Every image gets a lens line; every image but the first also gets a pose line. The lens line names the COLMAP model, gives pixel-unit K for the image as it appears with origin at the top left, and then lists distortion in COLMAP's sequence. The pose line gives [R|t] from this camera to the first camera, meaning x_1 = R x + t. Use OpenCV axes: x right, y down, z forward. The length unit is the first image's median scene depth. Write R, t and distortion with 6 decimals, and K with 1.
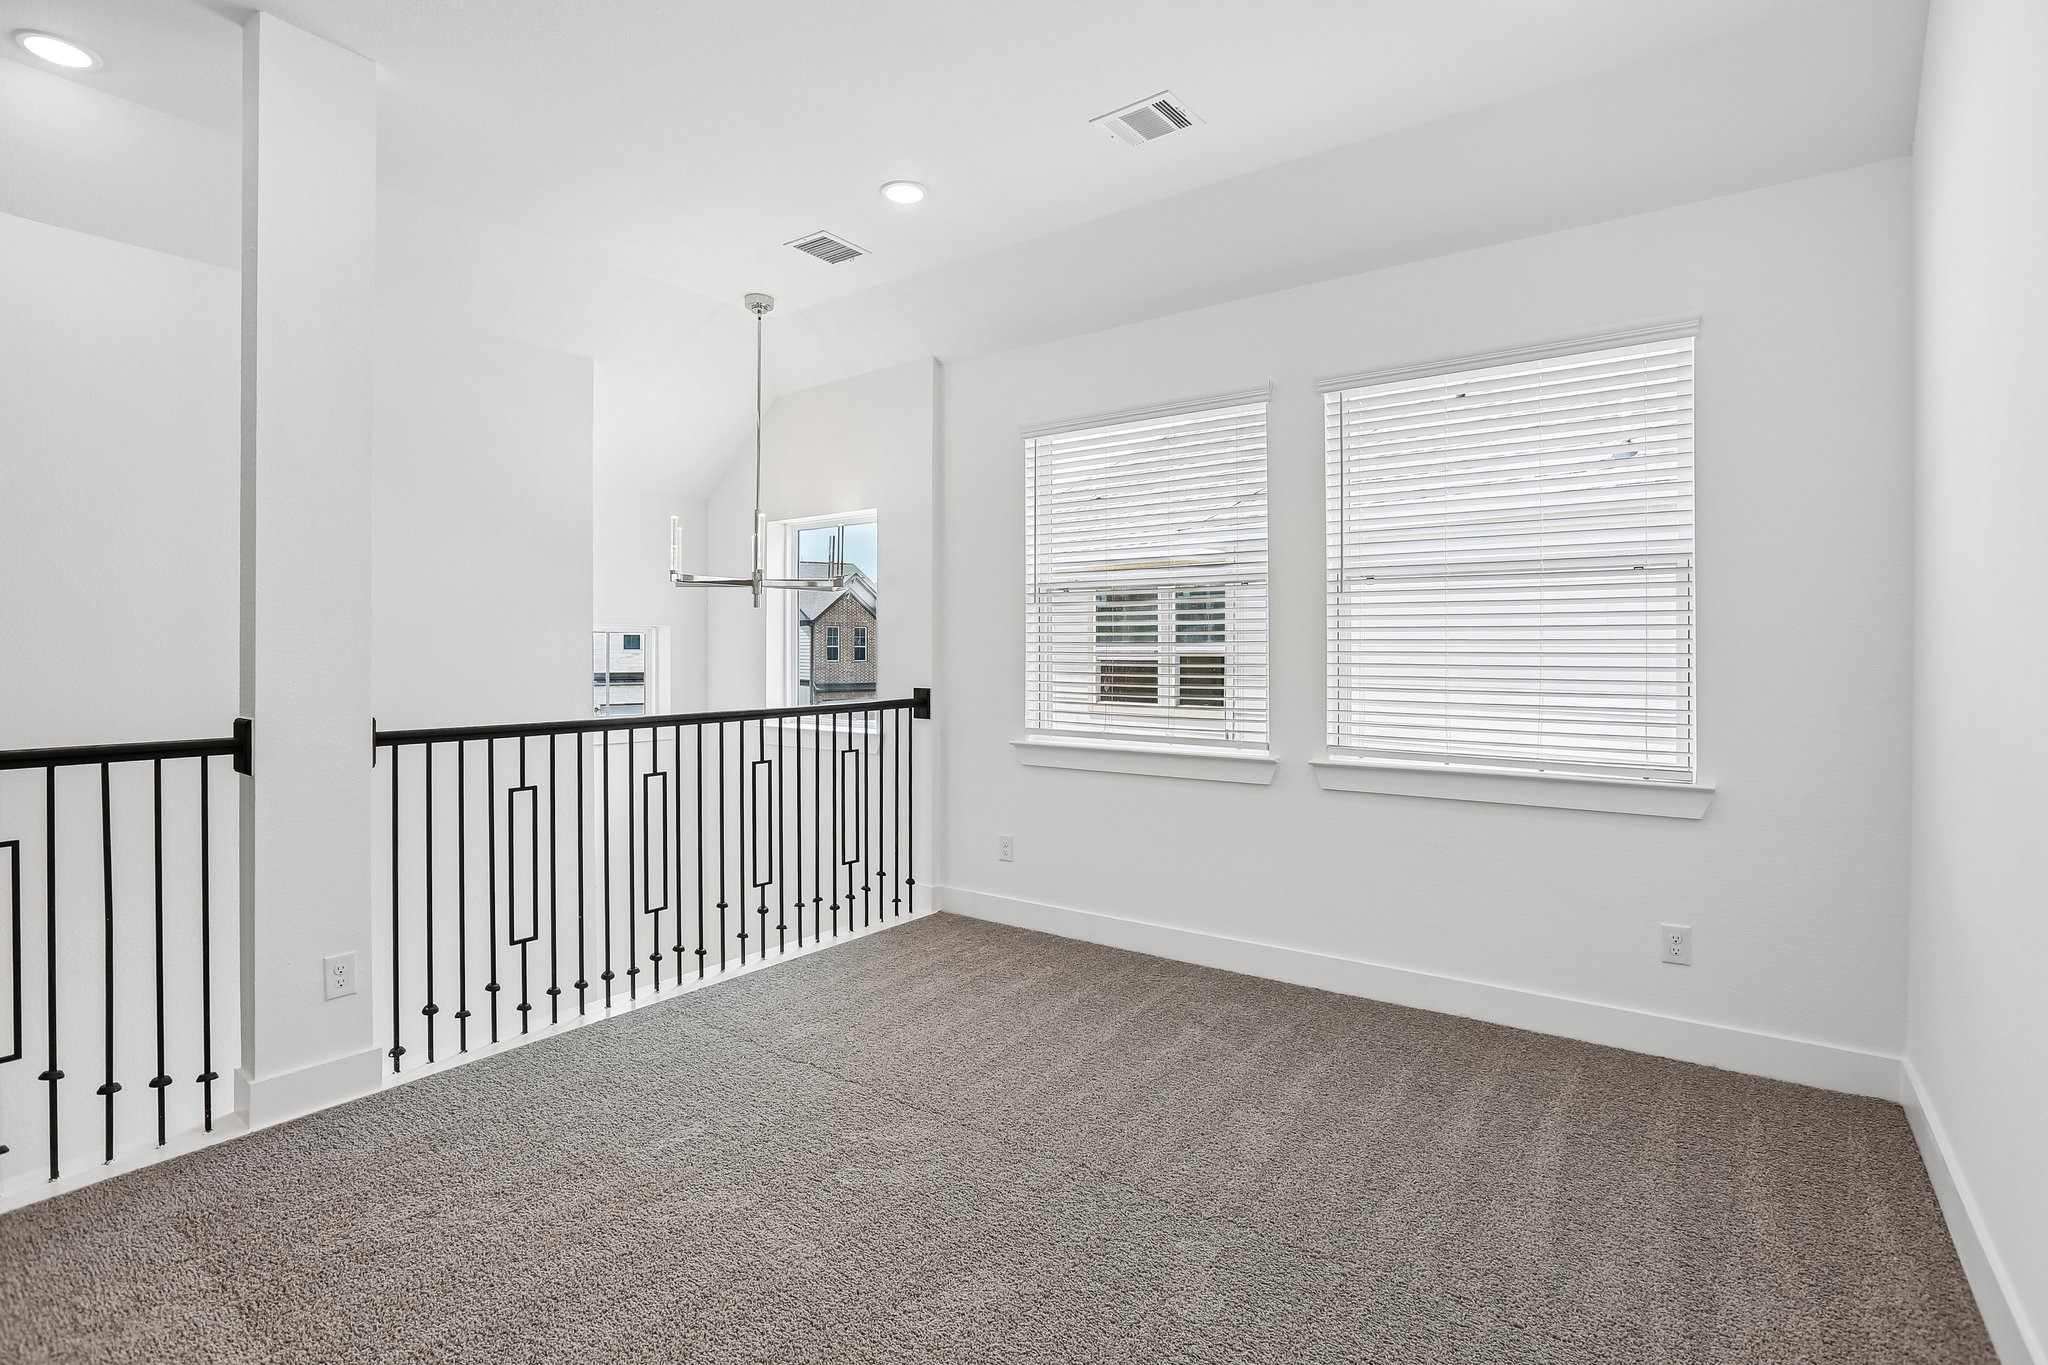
lens RADIAL K [[969.6, 0, 1000.7], [0, 969.6, 648.5], [0, 0, 1]] dist [-0.043636, 0.015064]
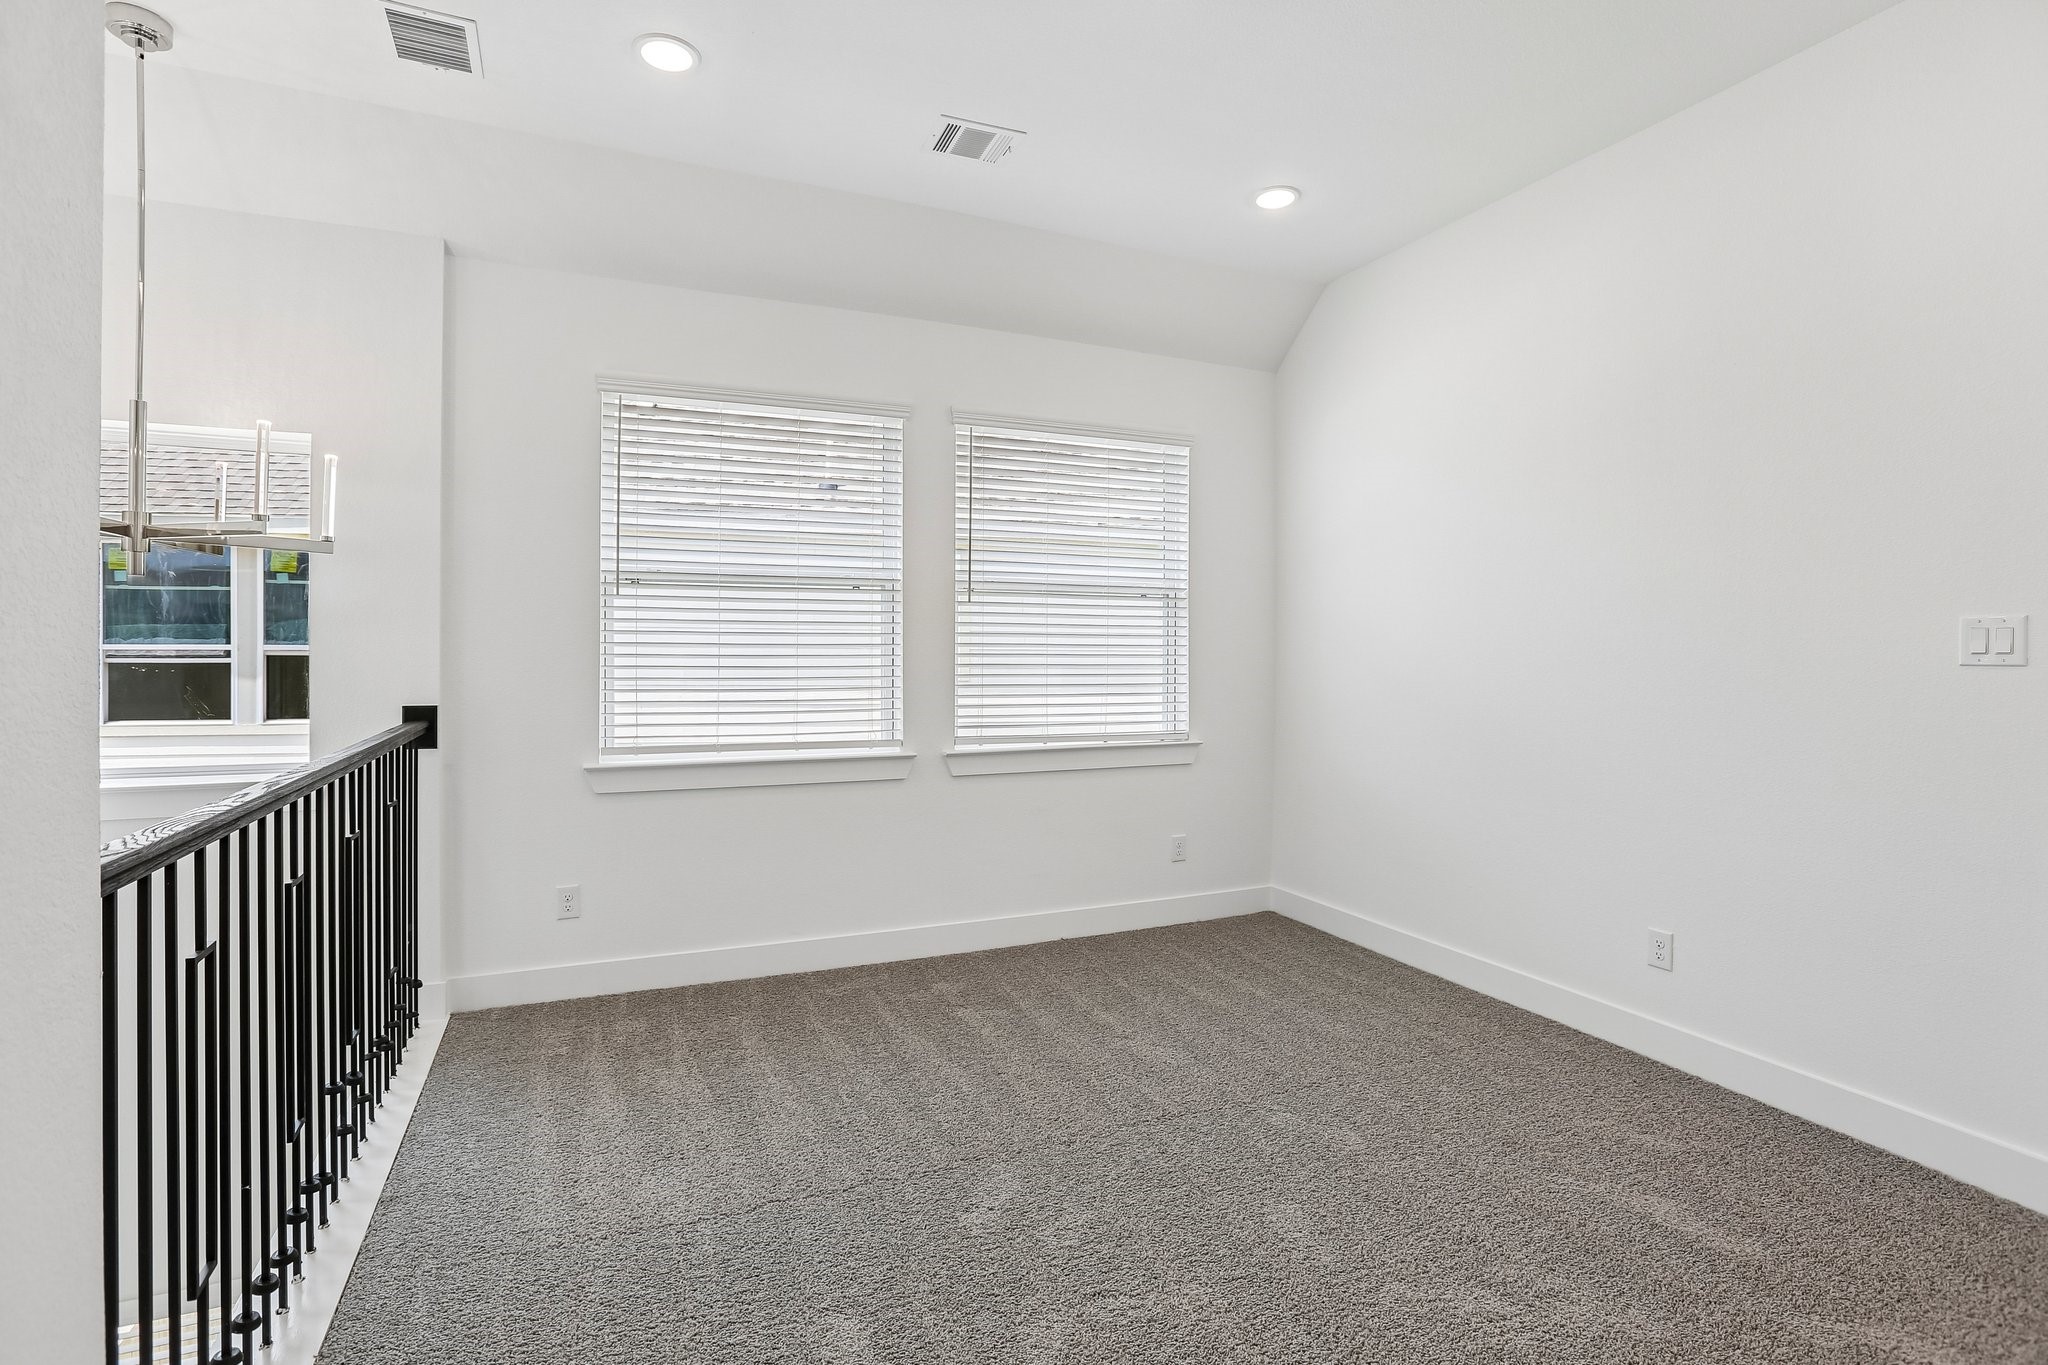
lens RADIAL K [[969.6, 0, 949.6], [0, 969.6, 652.8], [0, 0, 1]] dist [-0.043636, 0.015064]
pose [[0.518990, 0.001967, 0.854778, -0.513214], [-0.005794, 0.999982, 0.001216, 0.000415], [-0.854761, -0.005583, 0.518992, 0.336081]]
